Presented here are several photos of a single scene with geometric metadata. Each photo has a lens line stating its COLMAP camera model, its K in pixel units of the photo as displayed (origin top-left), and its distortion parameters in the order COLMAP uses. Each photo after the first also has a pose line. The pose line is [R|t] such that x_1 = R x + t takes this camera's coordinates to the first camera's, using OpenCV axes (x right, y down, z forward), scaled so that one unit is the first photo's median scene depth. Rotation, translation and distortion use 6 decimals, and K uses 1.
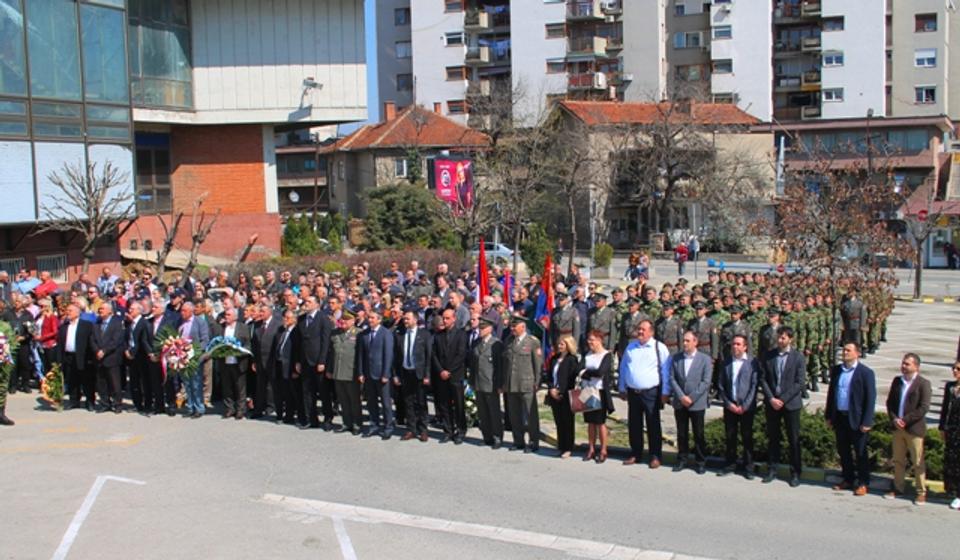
lens RADIAL K [[1198.3, 0, 481.7], [0, 1198.3, 280.5], [0, 0, 1]] dist [-0.024505, 0.000000]
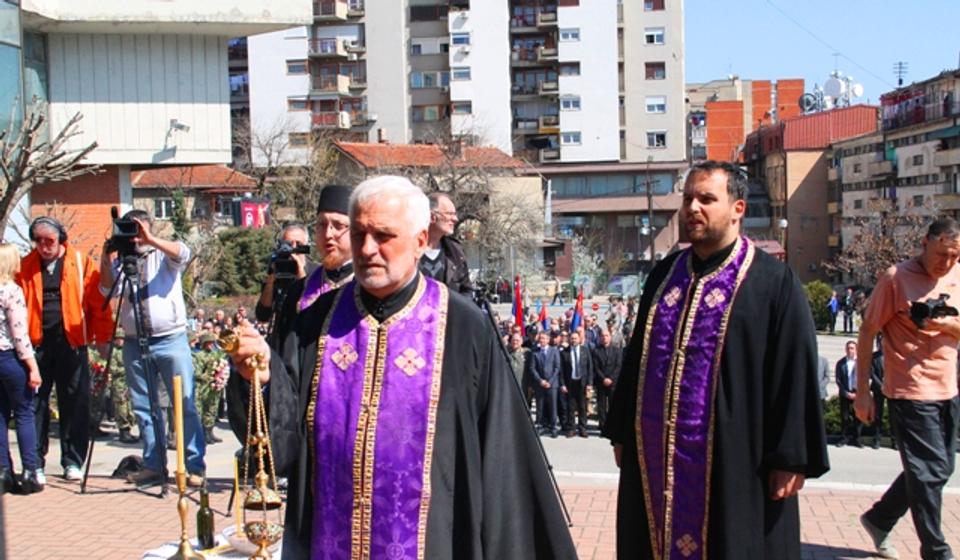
lens RADIAL K [[1308.5, 0, 478.3], [0, 1308.5, 290.1], [0, 0, 1]] dist [-0.020575, 0.000000]
pose [[0.962110, -0.013656, 0.272320, -0.086875], [0.022220, 0.999350, -0.028388, 0.003201], [-0.271755, 0.033363, 0.961788, -0.043145]]
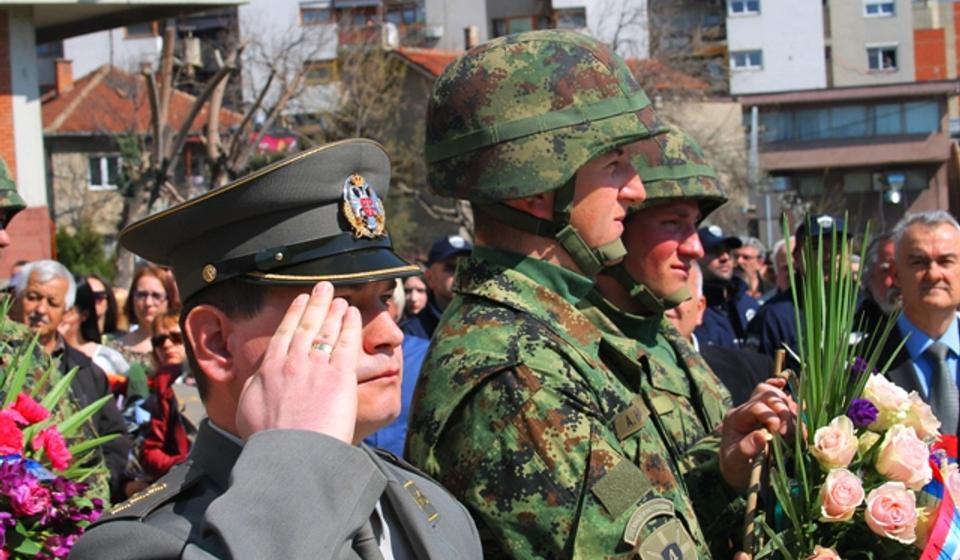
lens RADIAL K [[1725.8, 0, 481.5], [0, 1725.8, 270.9], [0, 0, 1]] dist [0.068311, 0.000000]
pose [[0.967327, -0.030841, 0.251647, -0.080358], [0.047712, 0.996984, -0.061215, 0.006825], [-0.249000, 0.071222, 0.965881, 0.151023]]
